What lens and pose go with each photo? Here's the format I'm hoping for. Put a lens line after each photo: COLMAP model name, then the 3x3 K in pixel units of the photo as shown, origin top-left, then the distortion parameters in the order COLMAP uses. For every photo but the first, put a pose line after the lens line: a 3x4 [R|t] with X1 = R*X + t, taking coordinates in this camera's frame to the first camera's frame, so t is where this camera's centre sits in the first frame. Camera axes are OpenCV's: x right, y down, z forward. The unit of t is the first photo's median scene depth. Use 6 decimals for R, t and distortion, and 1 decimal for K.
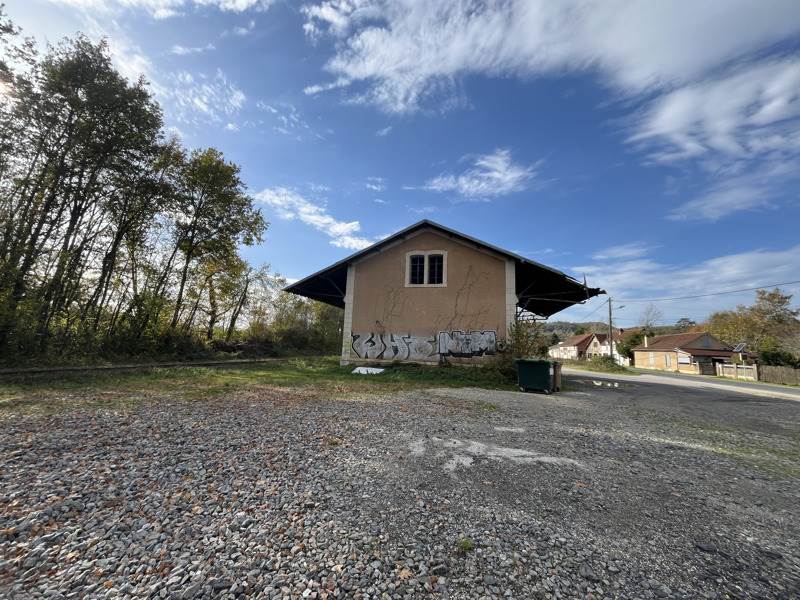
lens RADIAL K [[323.1, 0, 400.0], [0, 323.1, 300.0], [0, 0, 1]] dist [-0.000323, -0.000113]
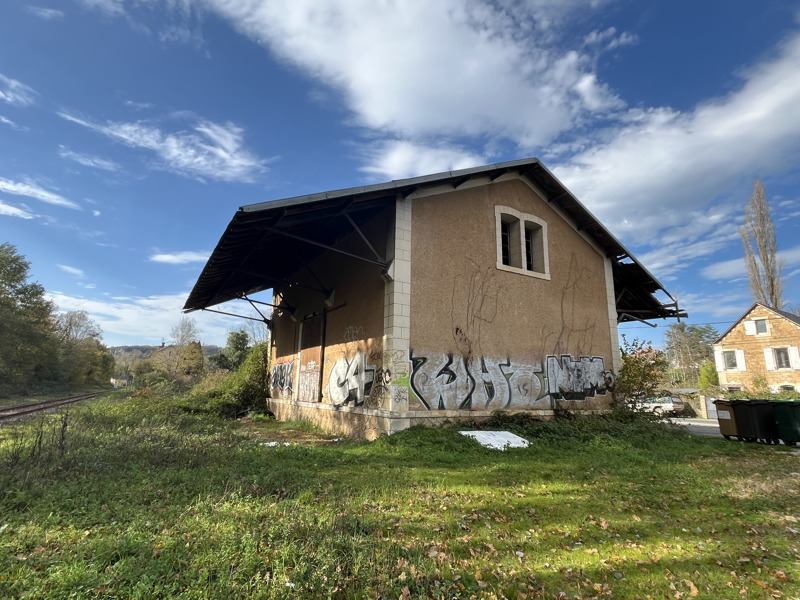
lens RADIAL K [[393.2, 0, 400.0], [0, 393.2, 300.0], [0, 0, 1]] dist [0.000184, 0.000760]
pose [[0.724736, 0.126226, 0.677366, -0.536709], [-0.101962, 0.991900, -0.075746, 0.077711], [-0.681441, -0.014169, 0.731736, 0.650104]]
